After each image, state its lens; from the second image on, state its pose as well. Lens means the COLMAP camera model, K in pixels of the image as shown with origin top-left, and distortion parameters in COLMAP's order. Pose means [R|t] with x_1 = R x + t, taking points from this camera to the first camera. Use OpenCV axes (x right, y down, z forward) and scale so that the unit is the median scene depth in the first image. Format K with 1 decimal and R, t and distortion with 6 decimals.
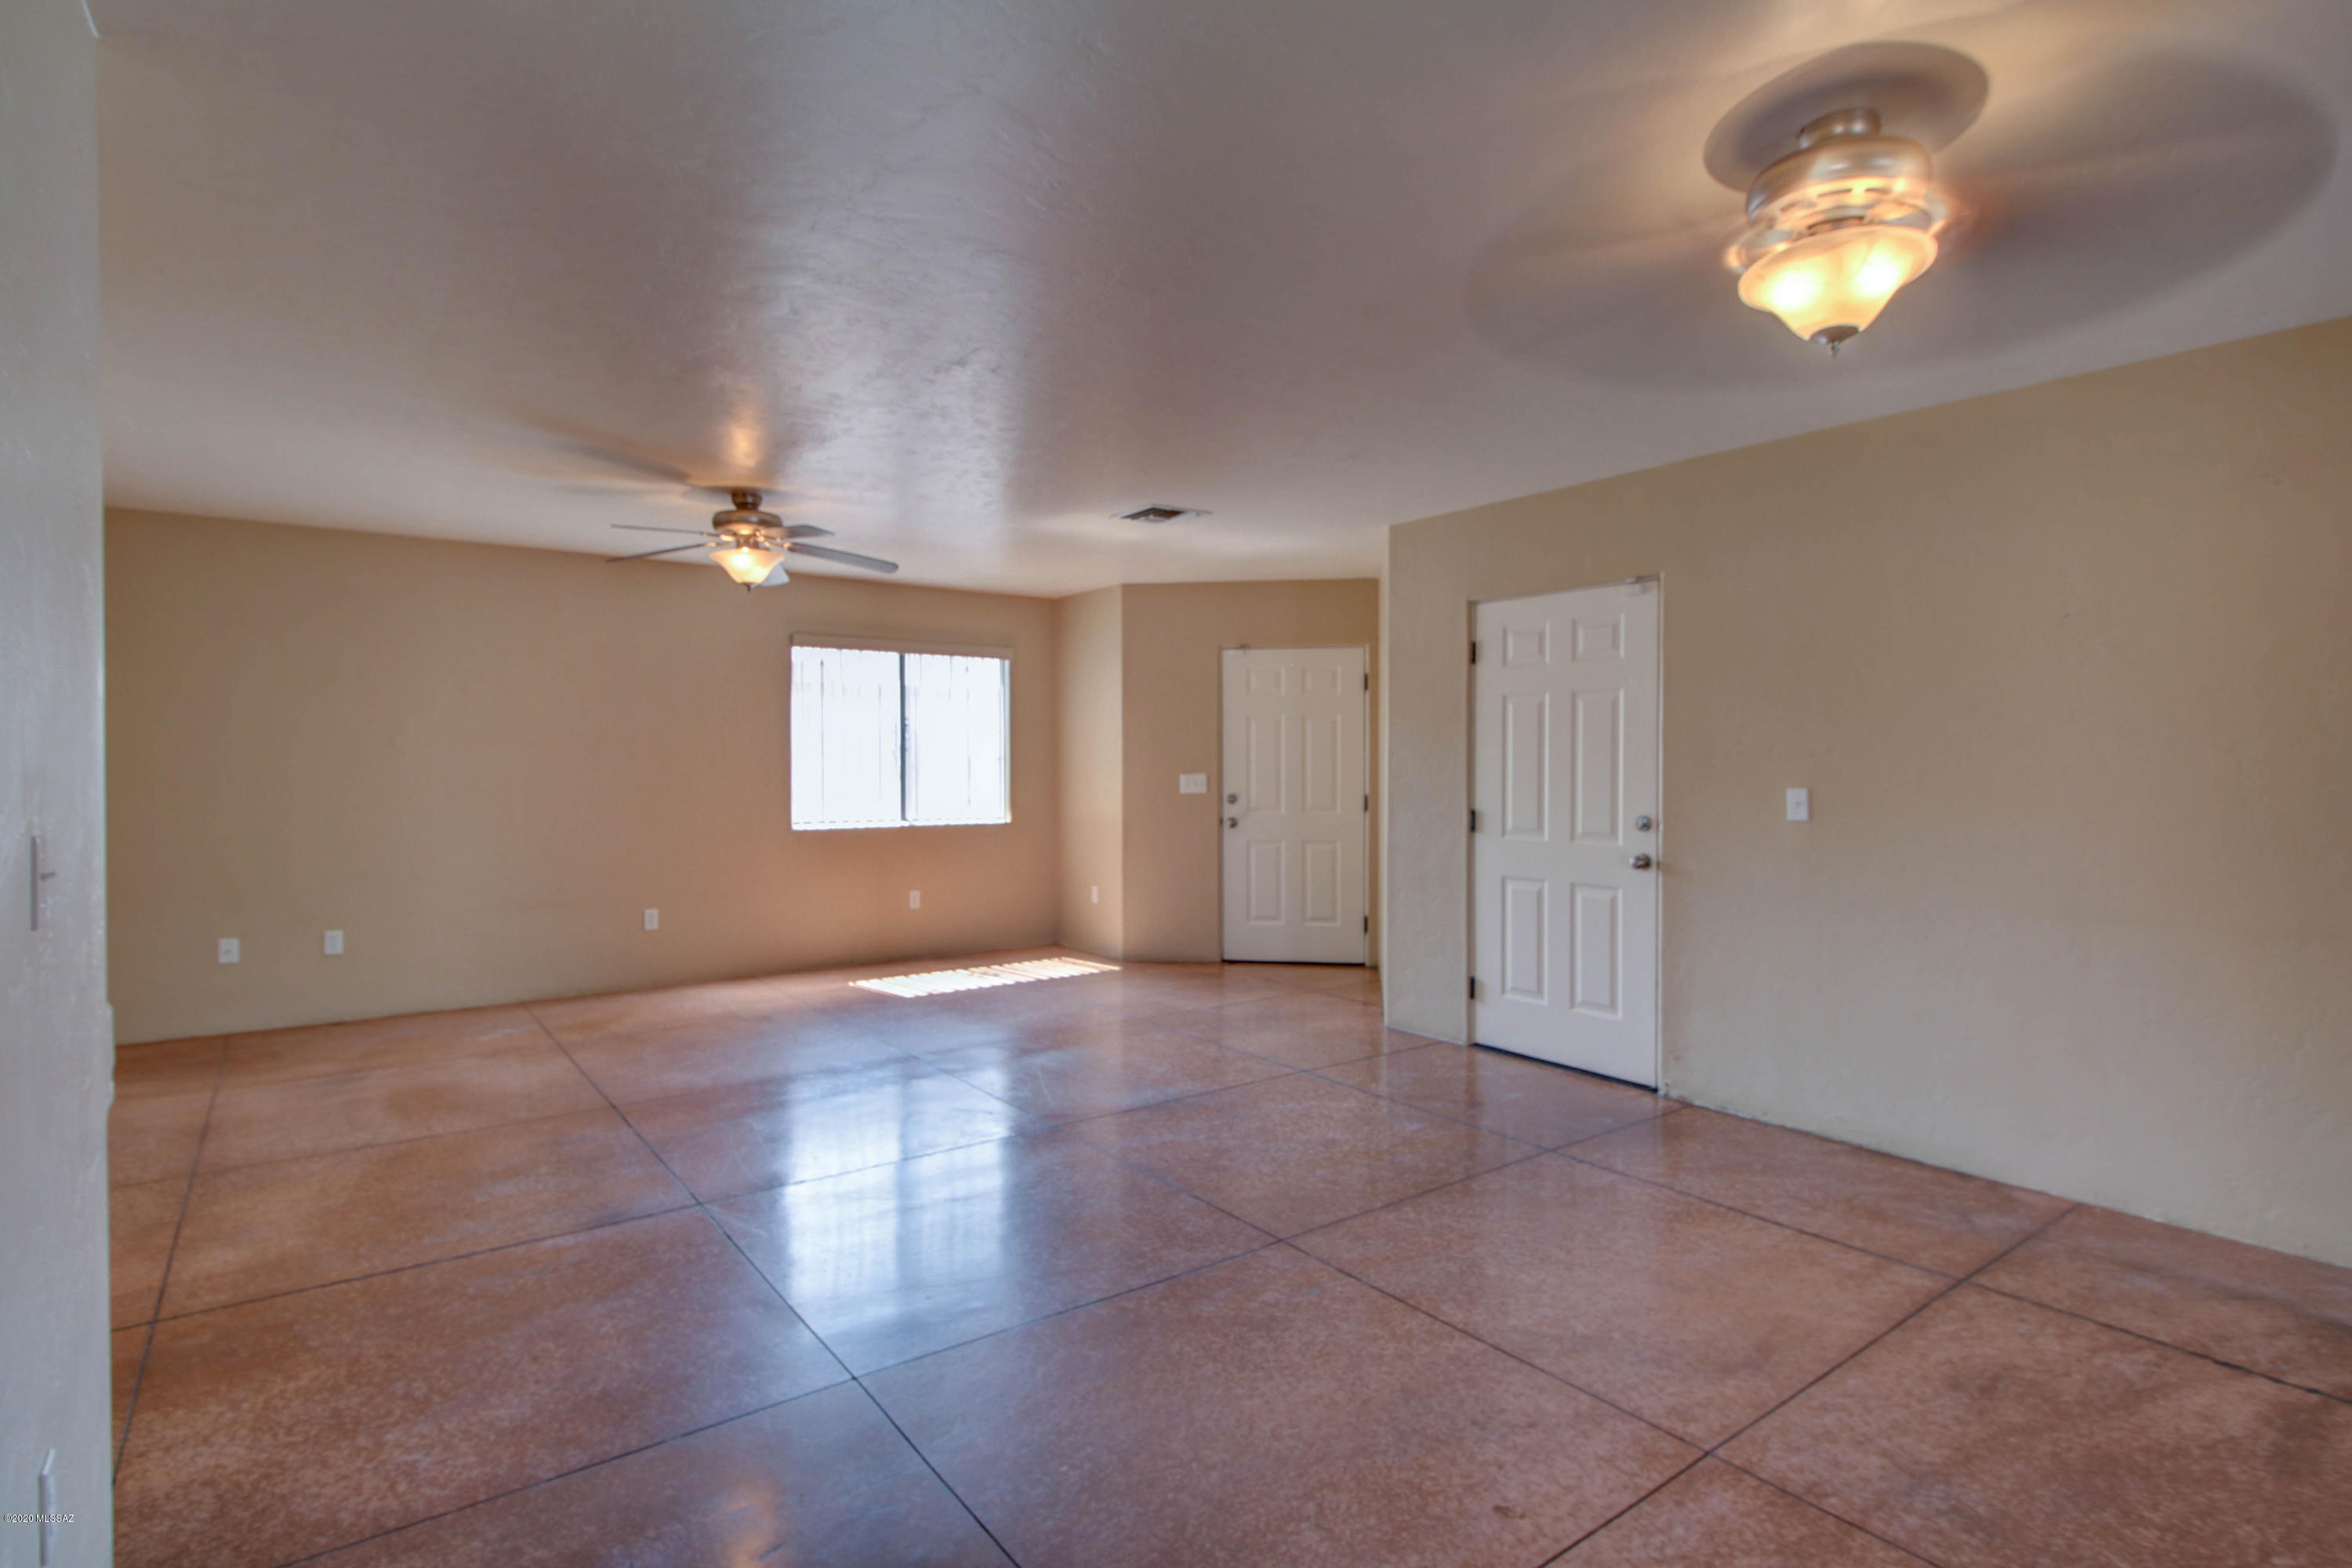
lens RADIAL K [[1165.8, 0, 1173.6], [0, 1165.8, 781.3], [0, 0, 1]] dist [0.017338, -0.009650]
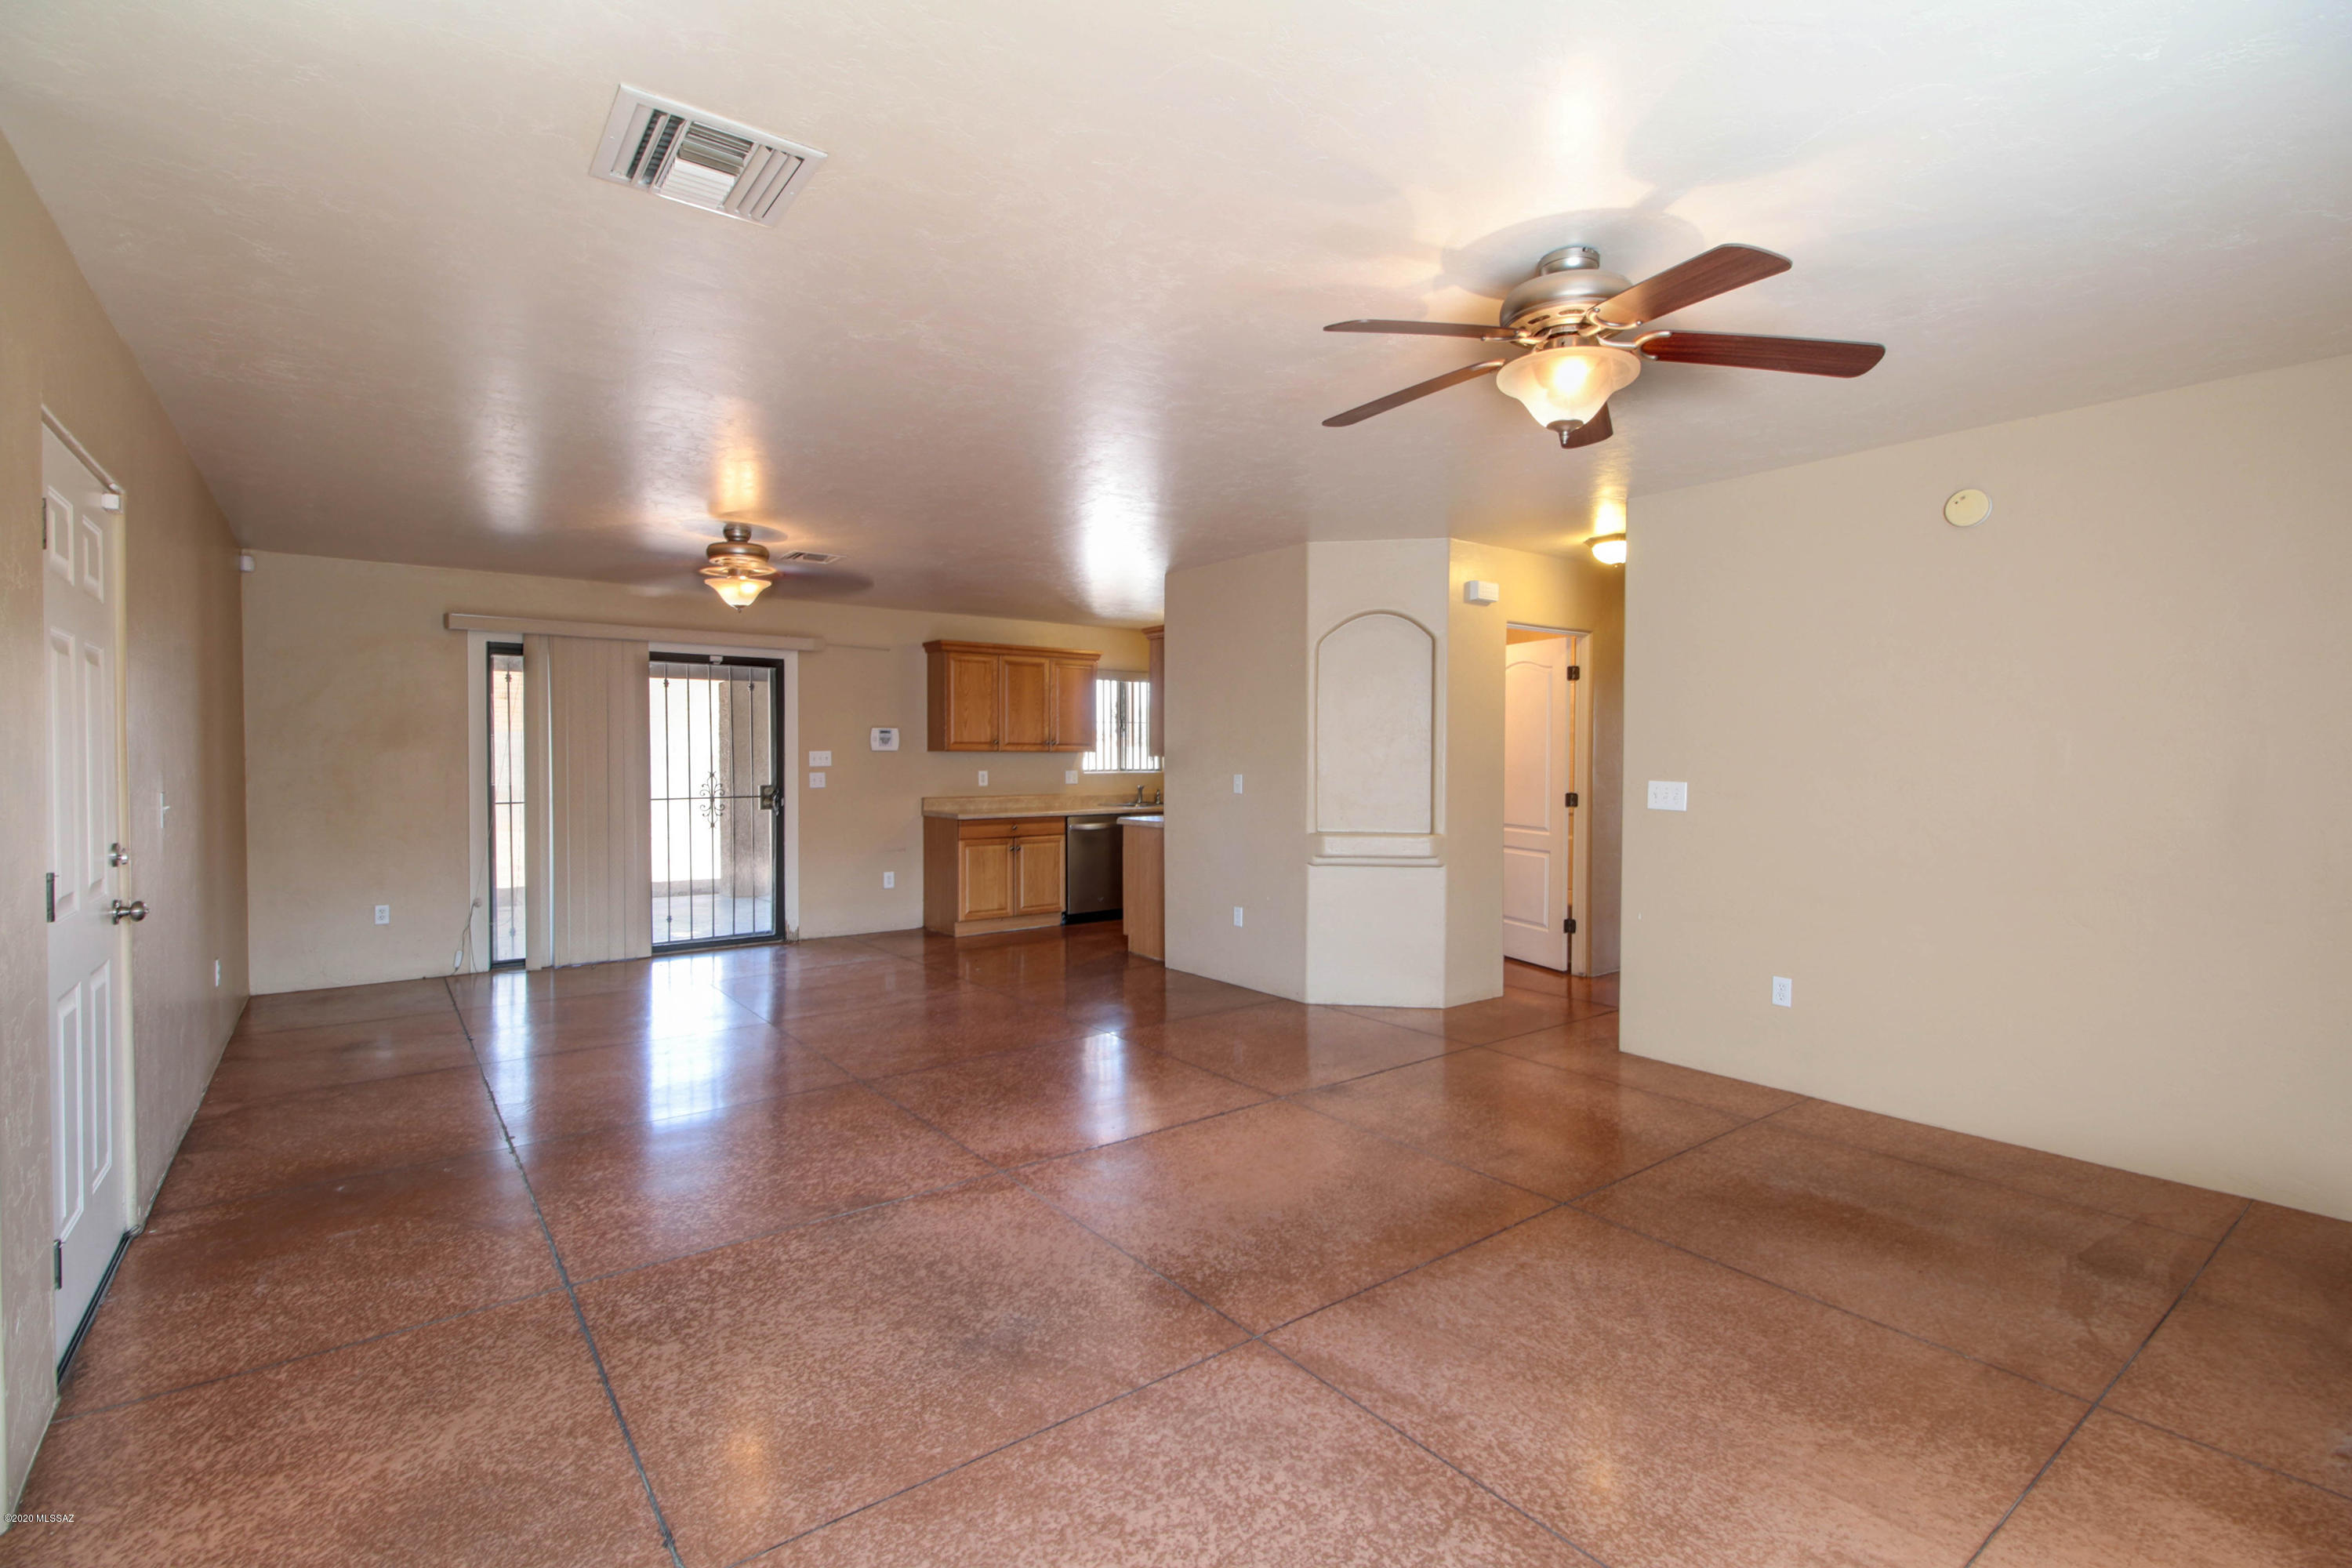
lens RADIAL K [[1071.5, 0, 1171.5], [0, 1071.5, 776.3], [0, 0, 1]] dist [0.020404, -0.010117]
pose [[-0.999943, -0.001247, -0.010558, -0.201797], [-0.001648, 0.999274, 0.038070, -0.034095], [0.010502, 0.038086, -0.999219, 1.650023]]
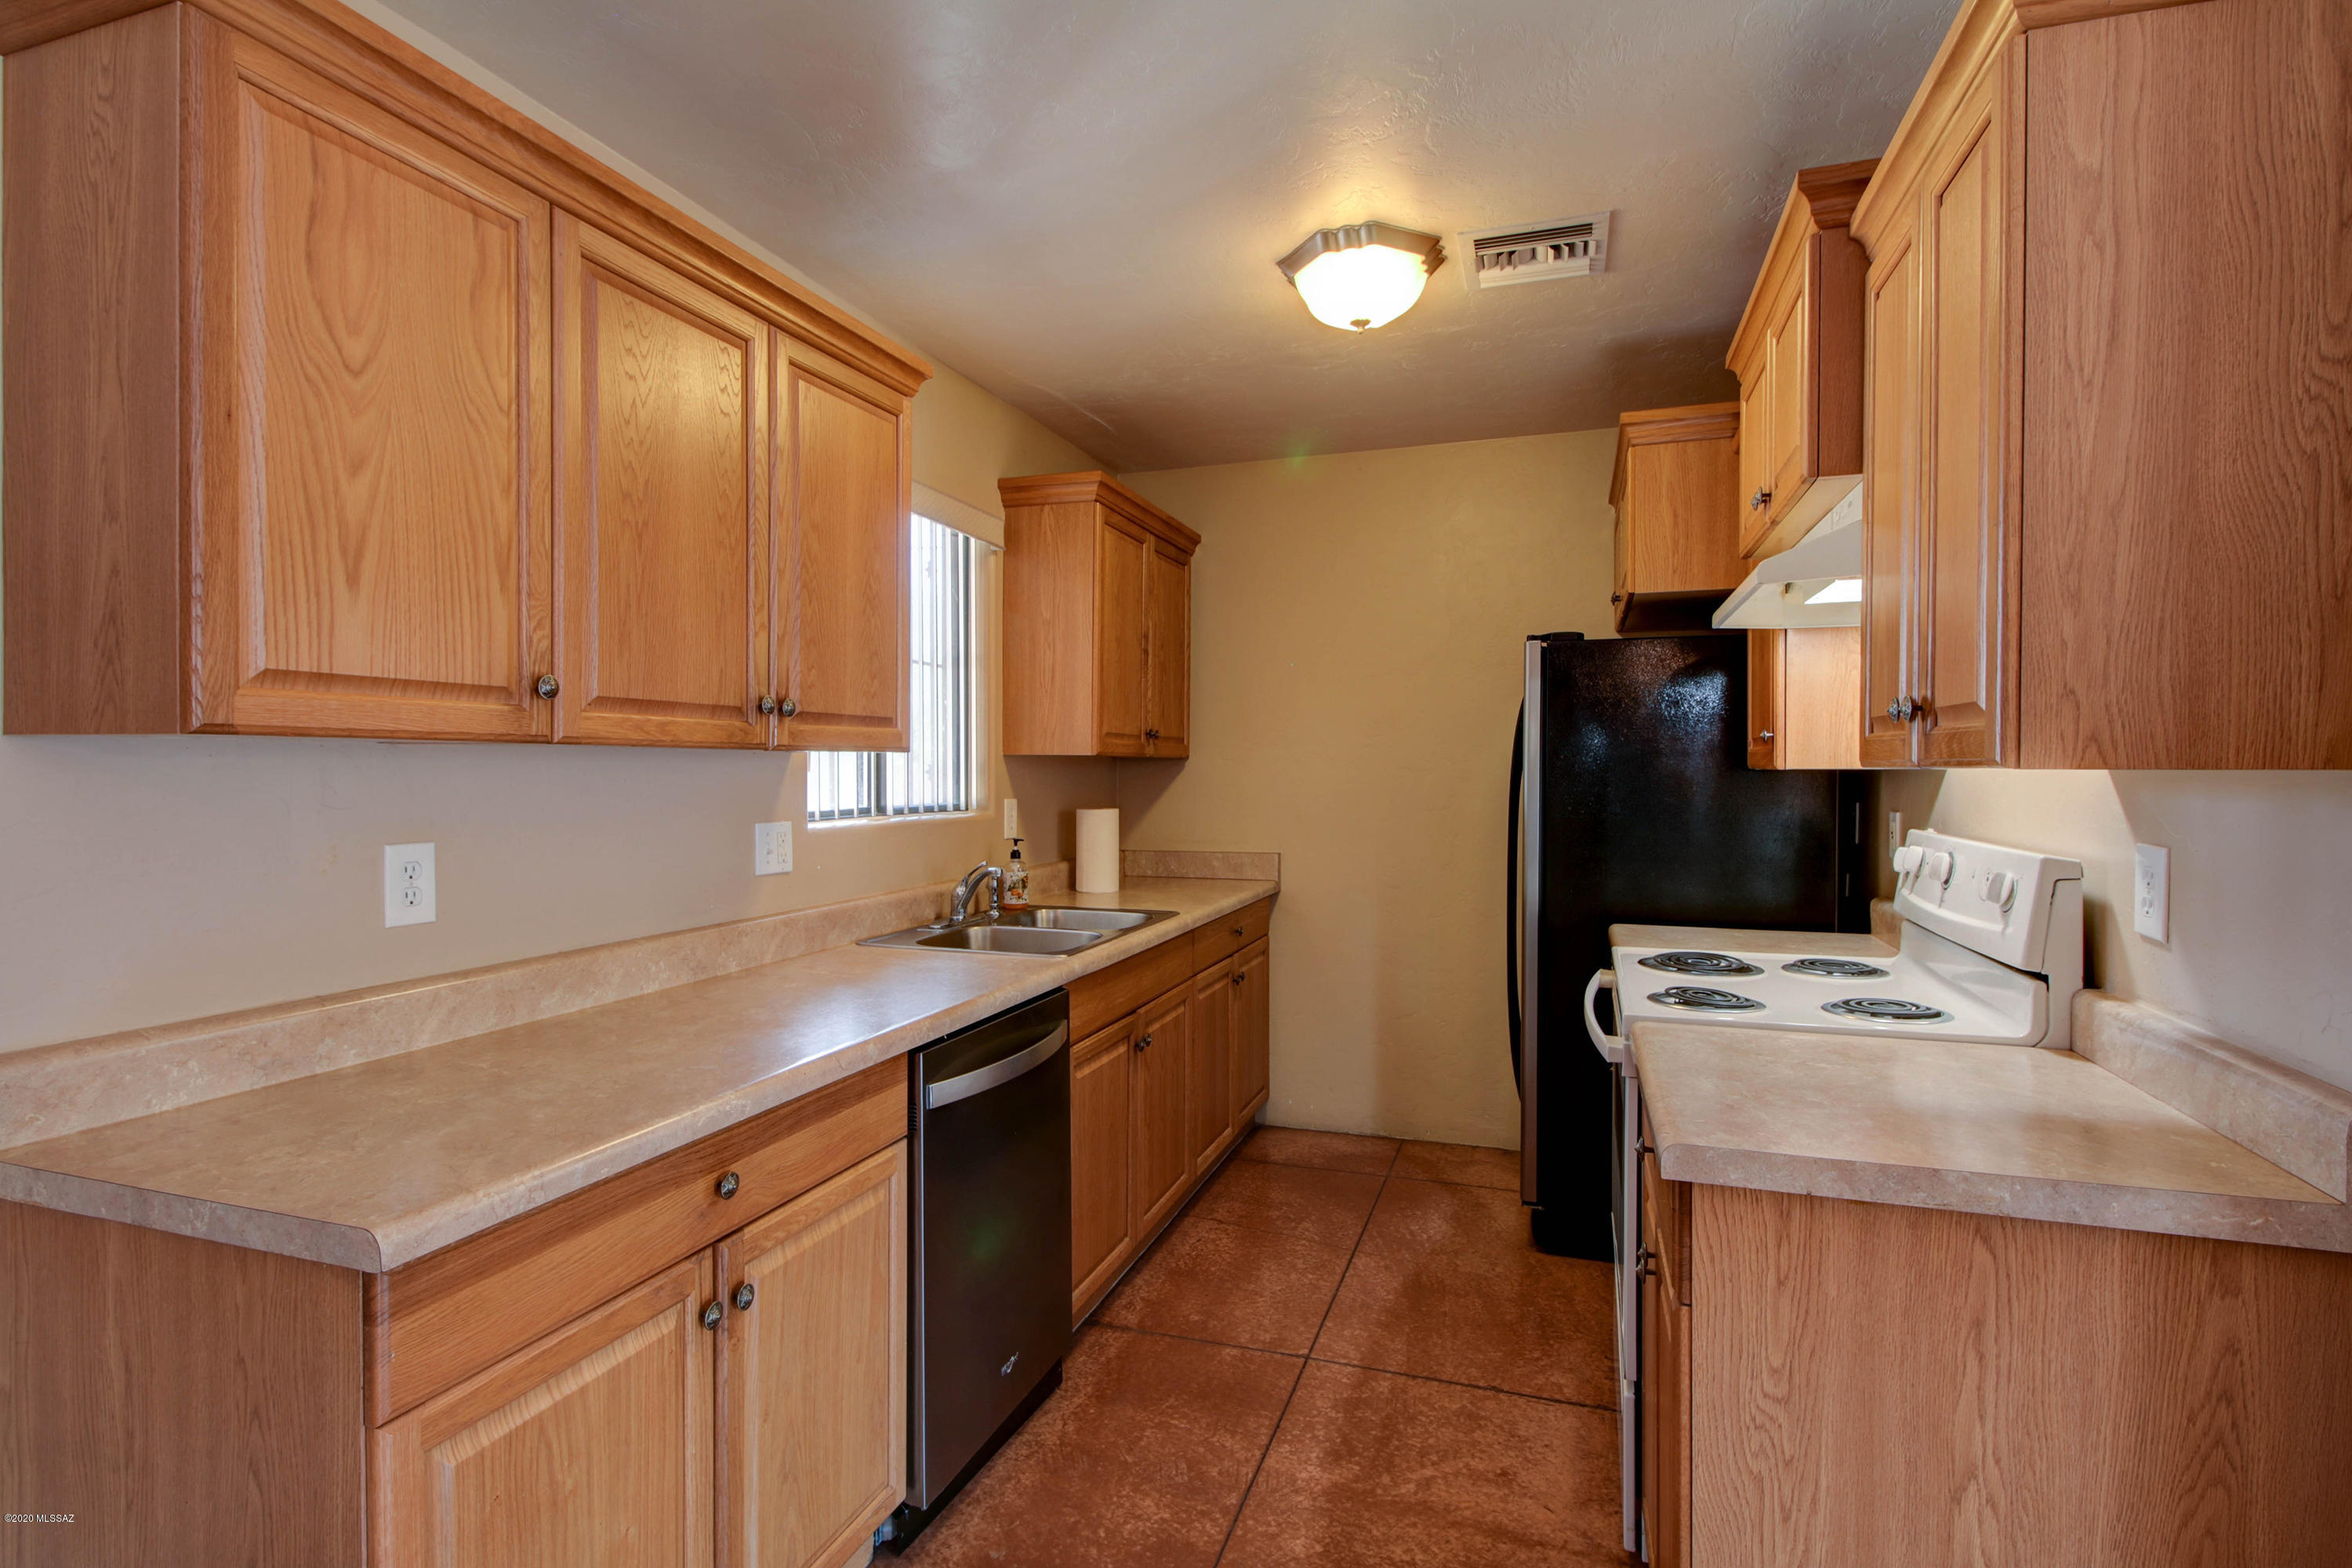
lens RADIAL K [[1165.8, 0, 1175.5], [0, 1165.8, 777.1], [0, 0, 1]] dist [0.017338, -0.009650]
pose [[-0.823545, 0.003643, -0.567240, 0.121196], [-0.010665, 0.999703, 0.021903, -0.005206], [0.567151, 0.024088, -0.823262, 0.228943]]
